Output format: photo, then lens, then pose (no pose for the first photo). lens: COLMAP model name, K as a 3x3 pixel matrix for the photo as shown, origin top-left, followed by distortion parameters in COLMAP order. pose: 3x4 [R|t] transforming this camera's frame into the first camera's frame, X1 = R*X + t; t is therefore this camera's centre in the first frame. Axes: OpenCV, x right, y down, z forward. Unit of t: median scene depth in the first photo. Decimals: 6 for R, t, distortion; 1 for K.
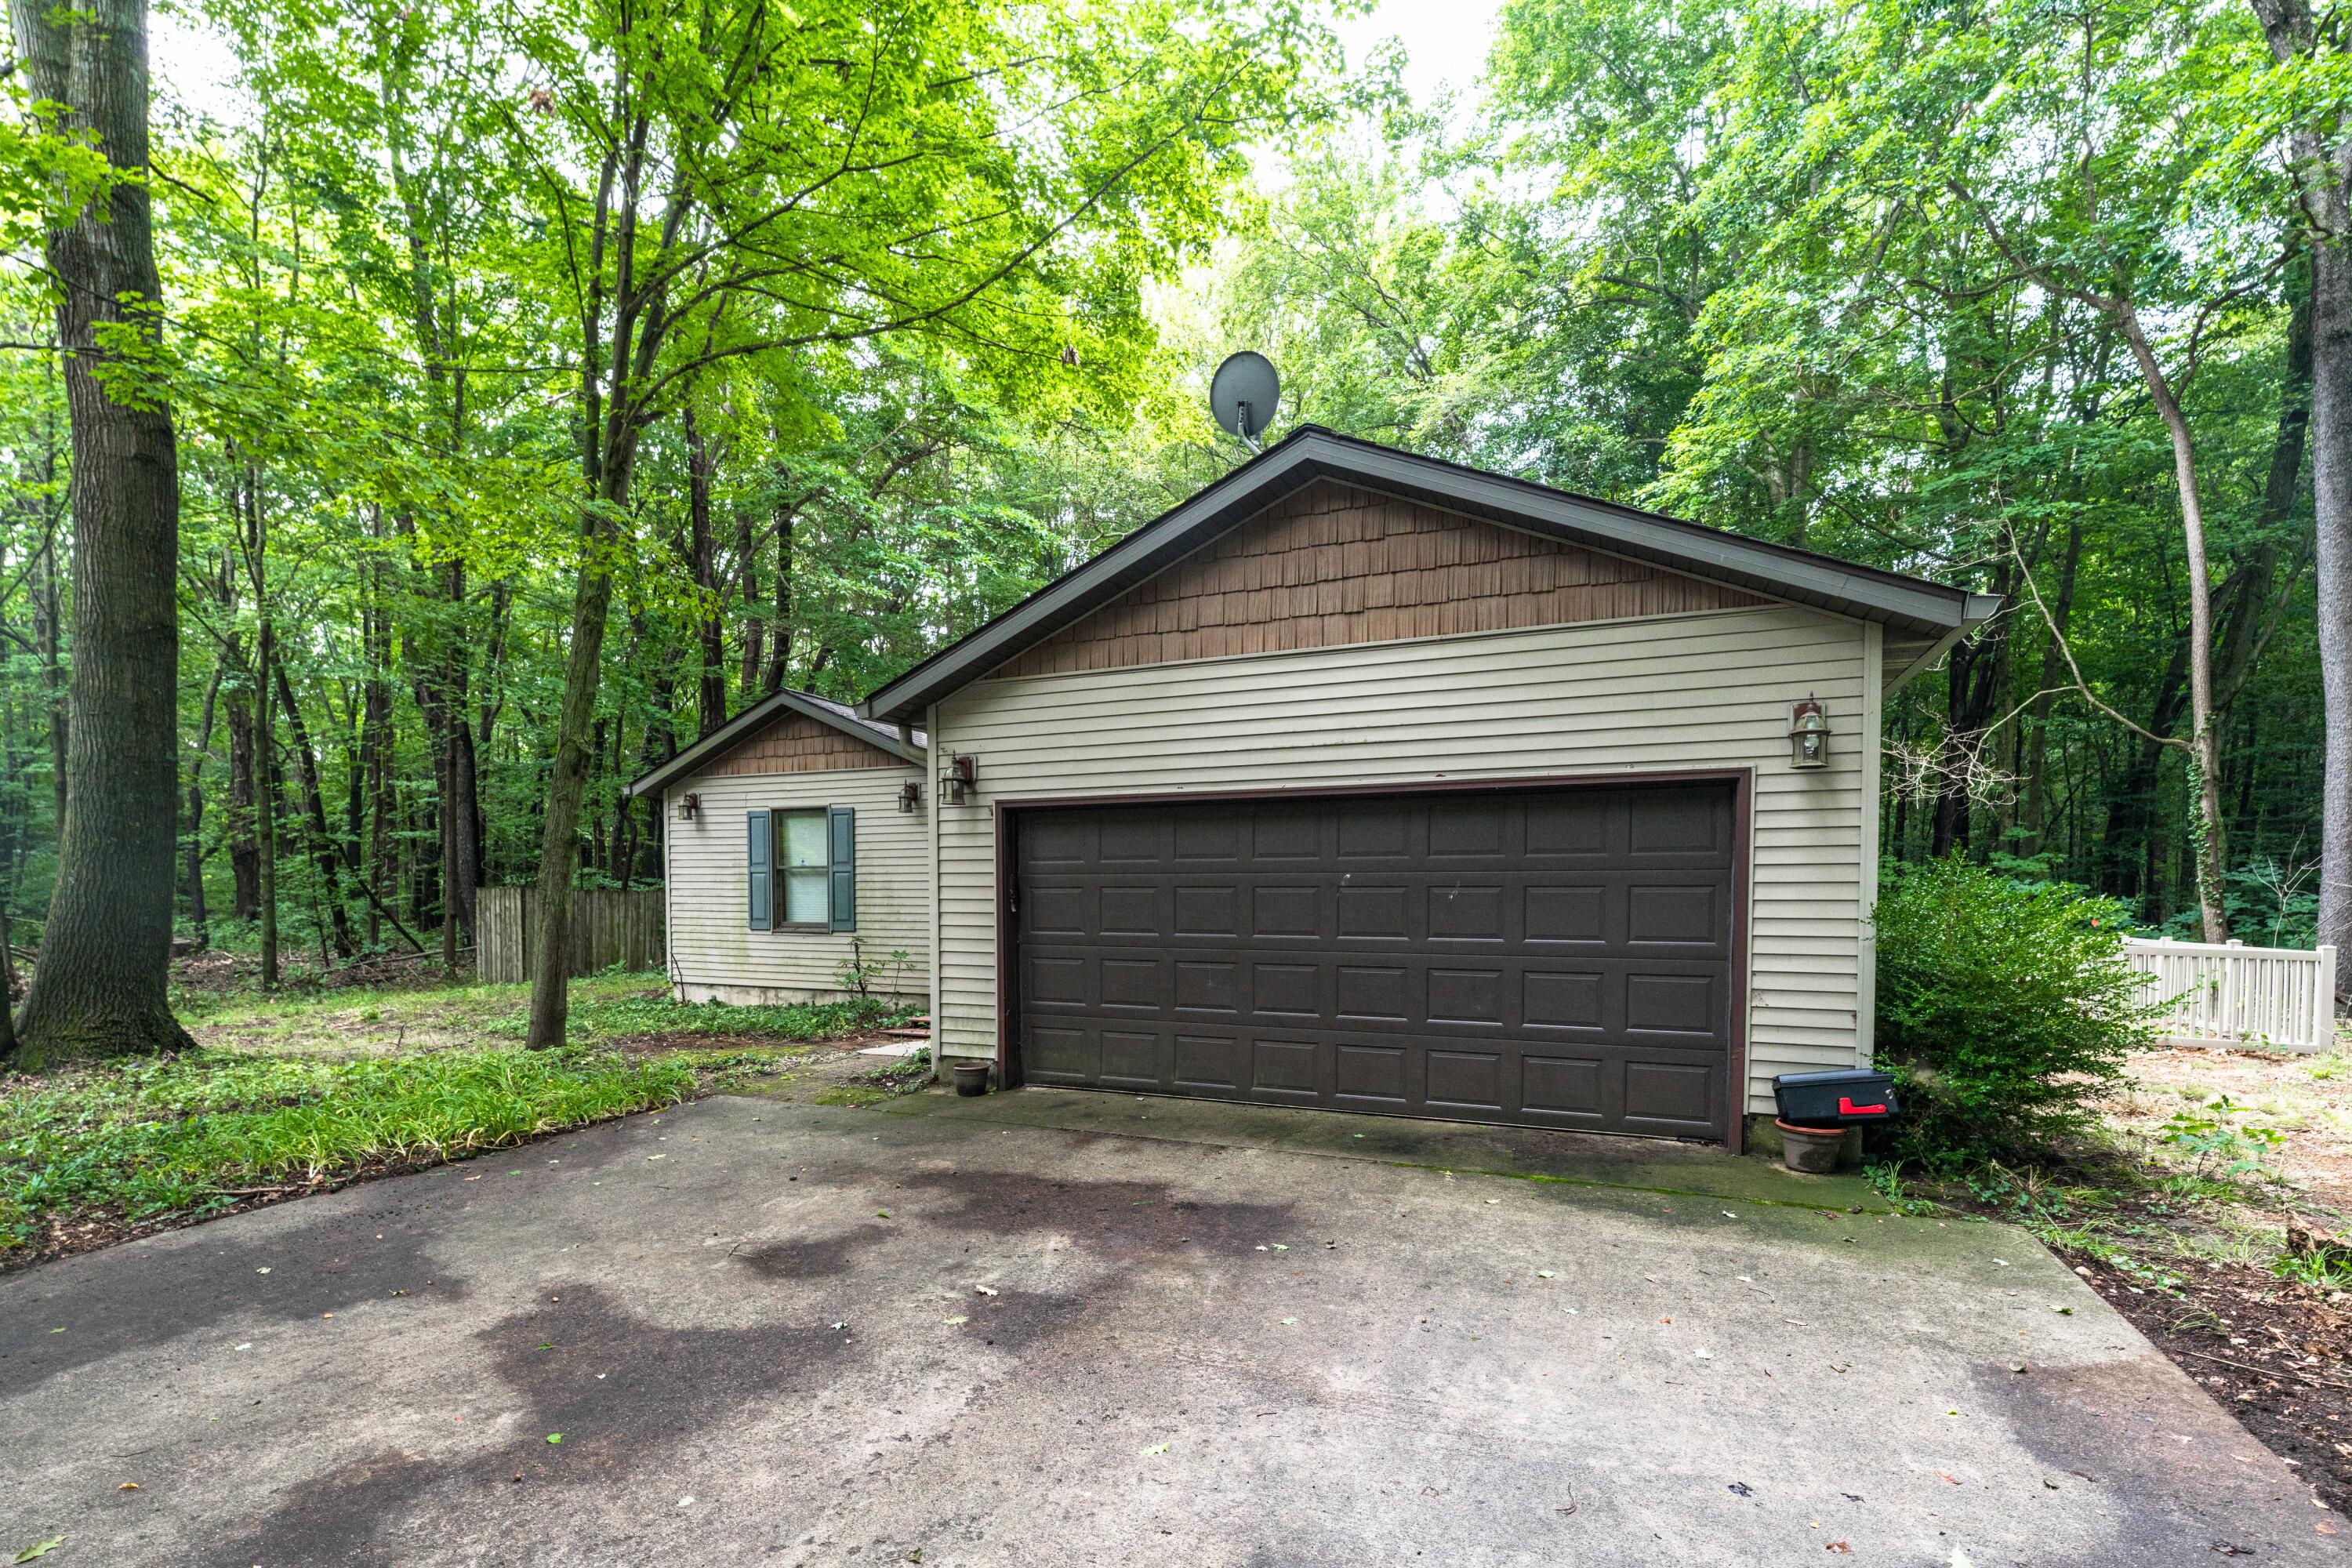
lens RADIAL K [[1018.7, 0, 1182.2], [0, 1018.7, 930.7], [0, 0, 1]] dist [-0.001308, 0.000106]
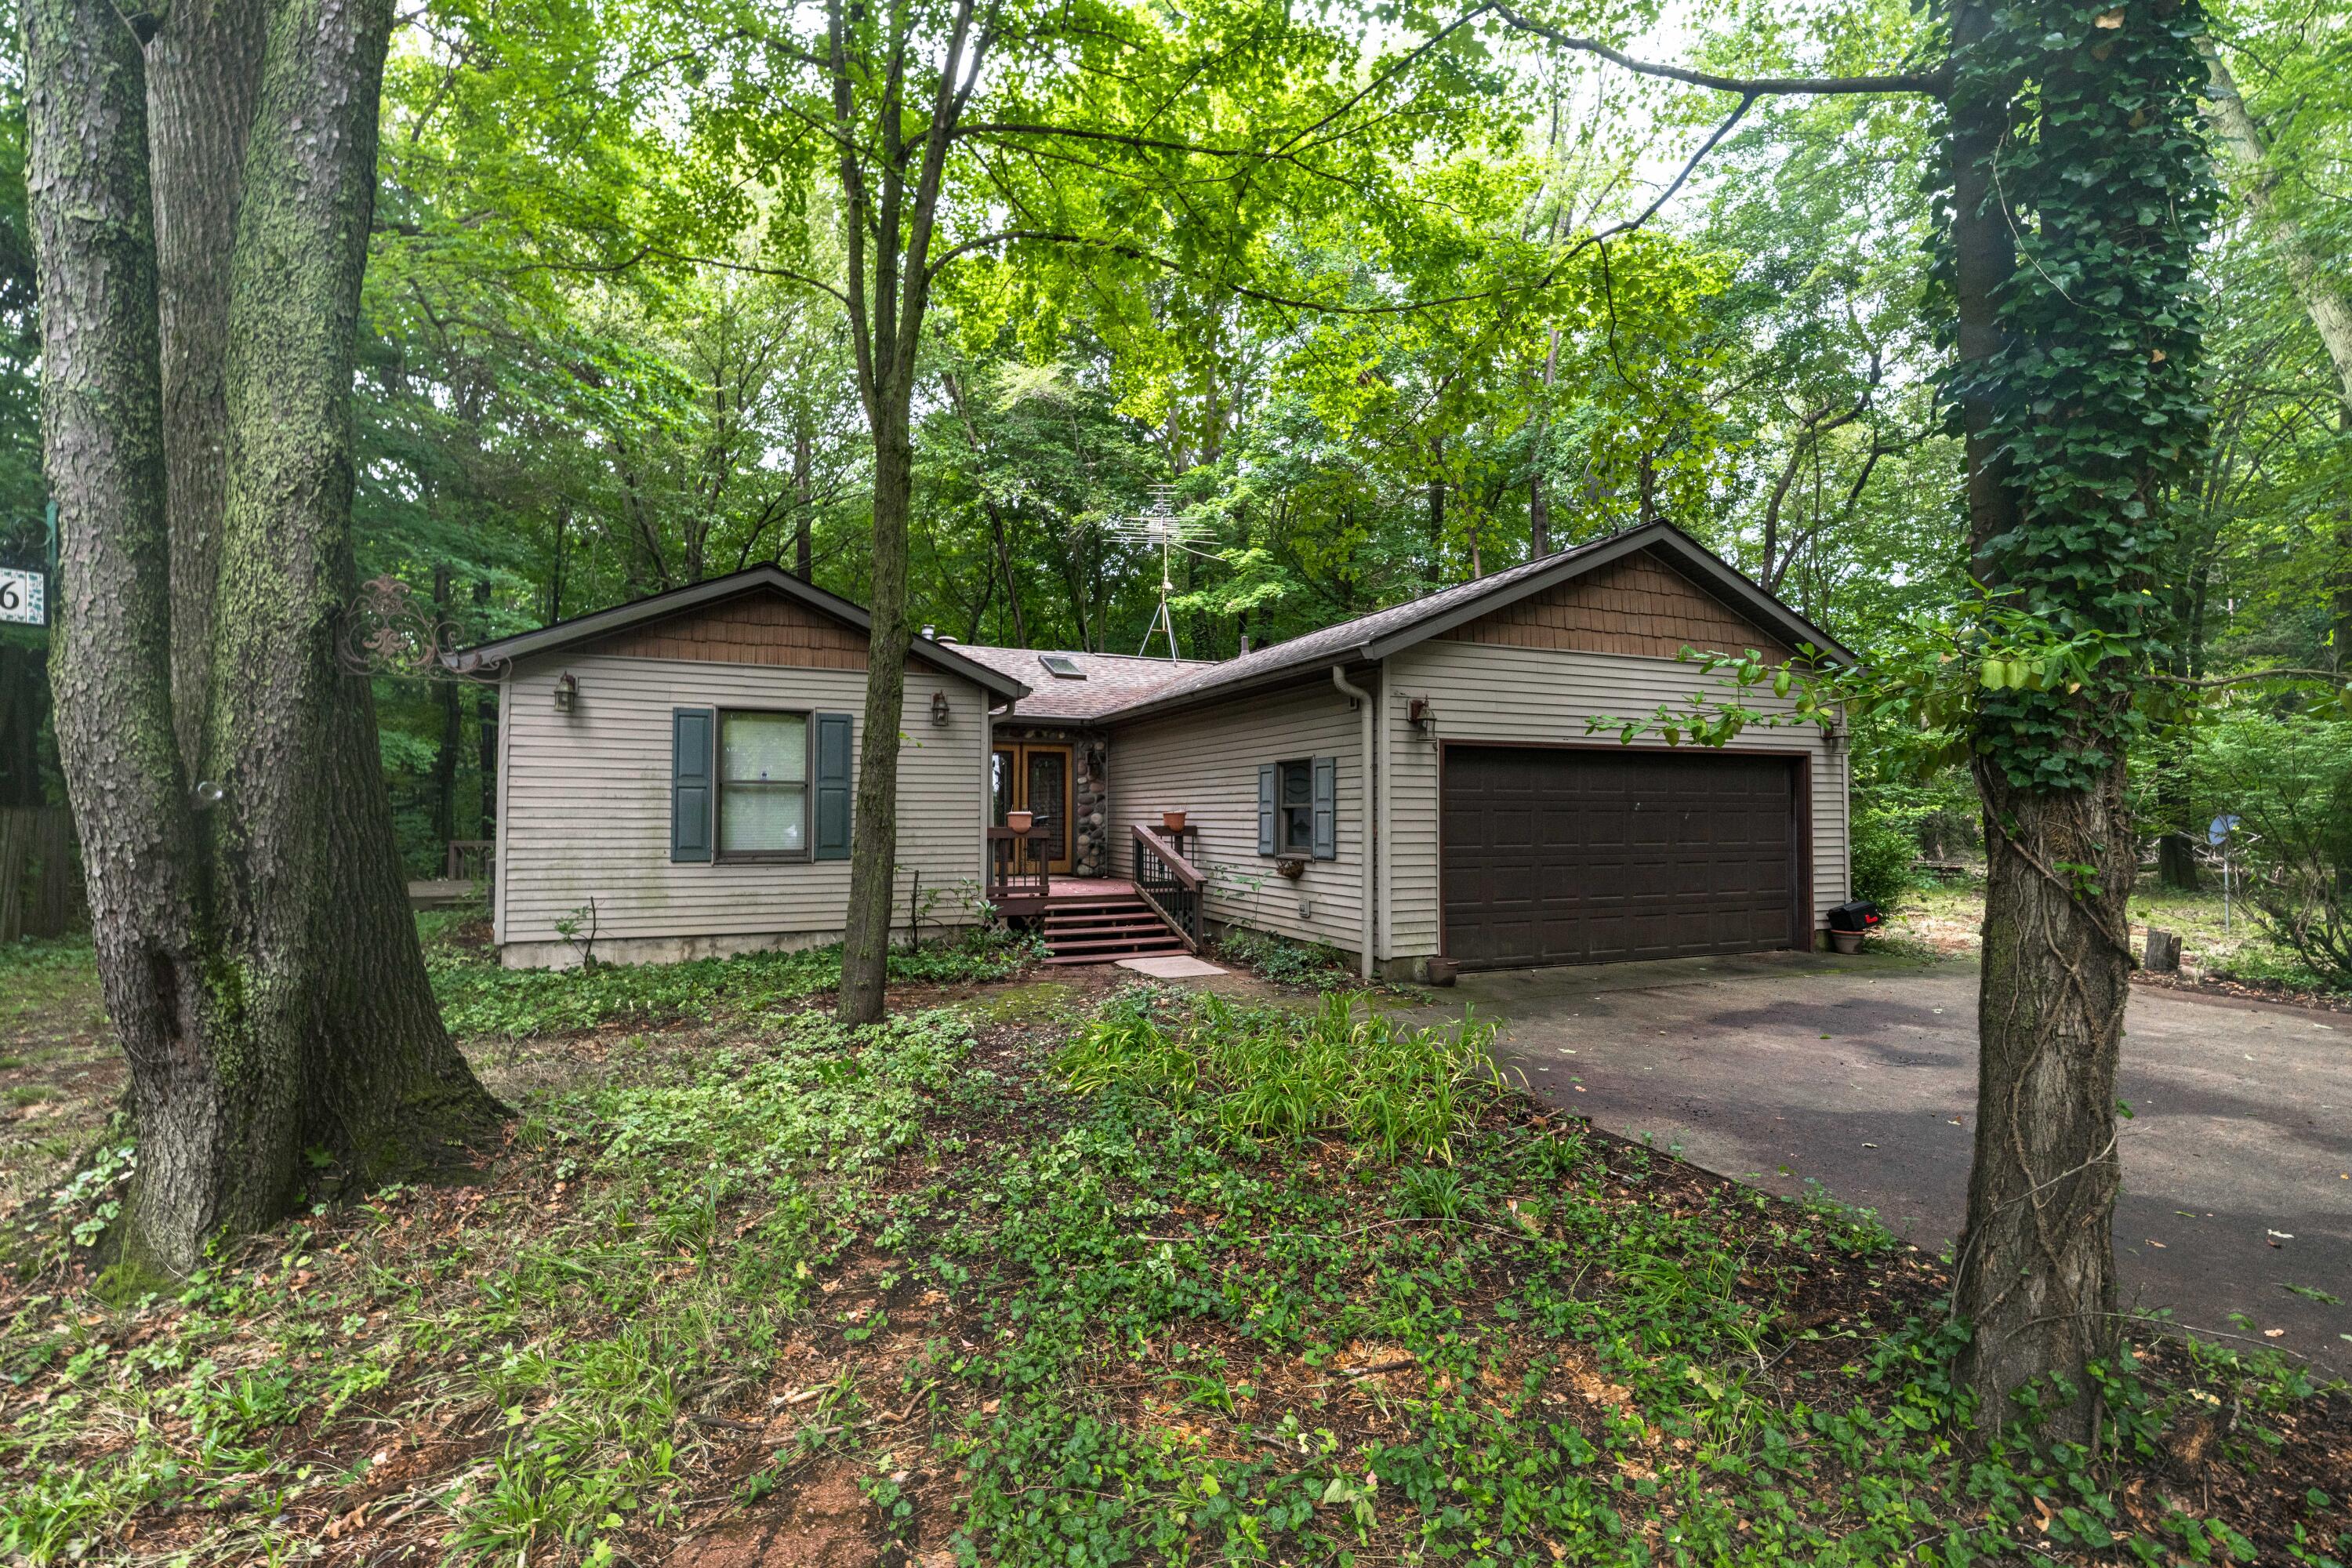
lens RADIAL K [[966.3, 0, 1176.0], [0, 966.3, 784.0], [0, 0, 1]] dist [-0.000500, 0.000047]
pose [[0.713855, 0.021415, 0.699966, -1.326690], [0.024454, 0.998160, -0.055477, -0.020073], [-0.699867, 0.056719, 0.712018, 0.443826]]
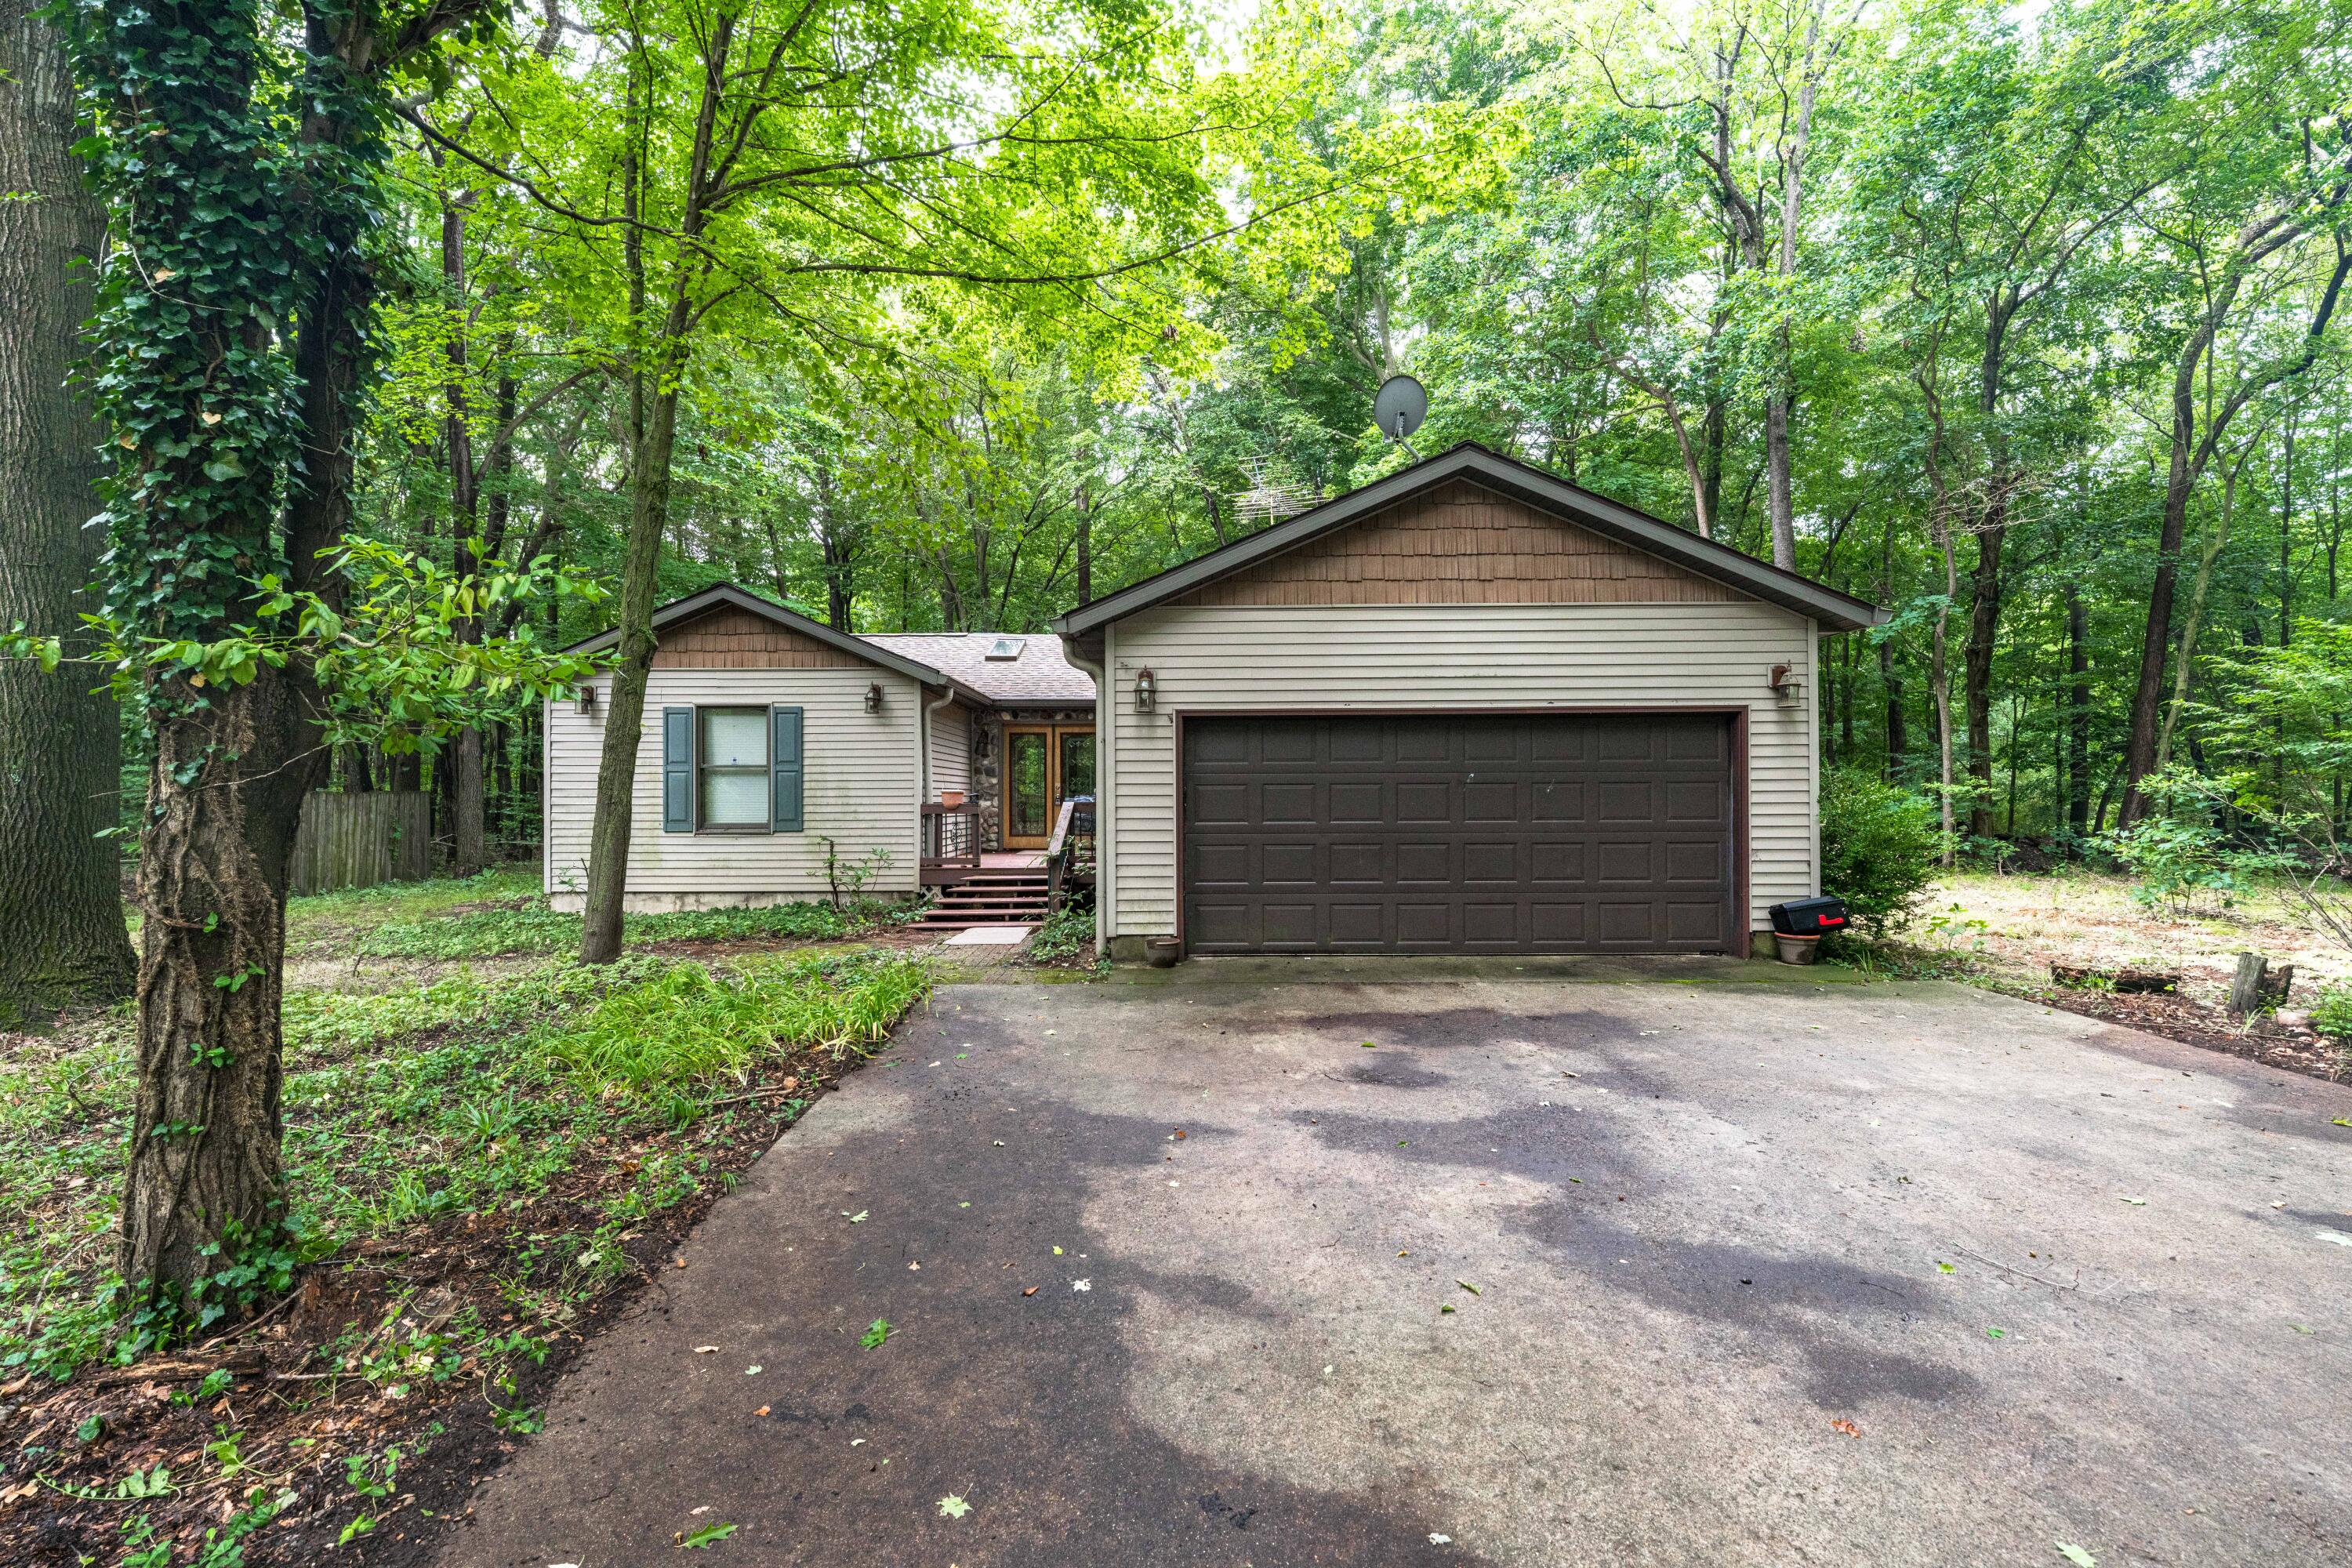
lens RADIAL K [[966.3, 0, 1176.0], [0, 966.3, 784.0], [0, 0, 1]] dist [-0.000500, 0.000047]
pose [[0.923919, -0.002054, 0.382583, -0.660820], [0.019696, 0.998915, -0.042203, 0.003061], [-0.382081, 0.046528, 0.922957, -0.011498]]
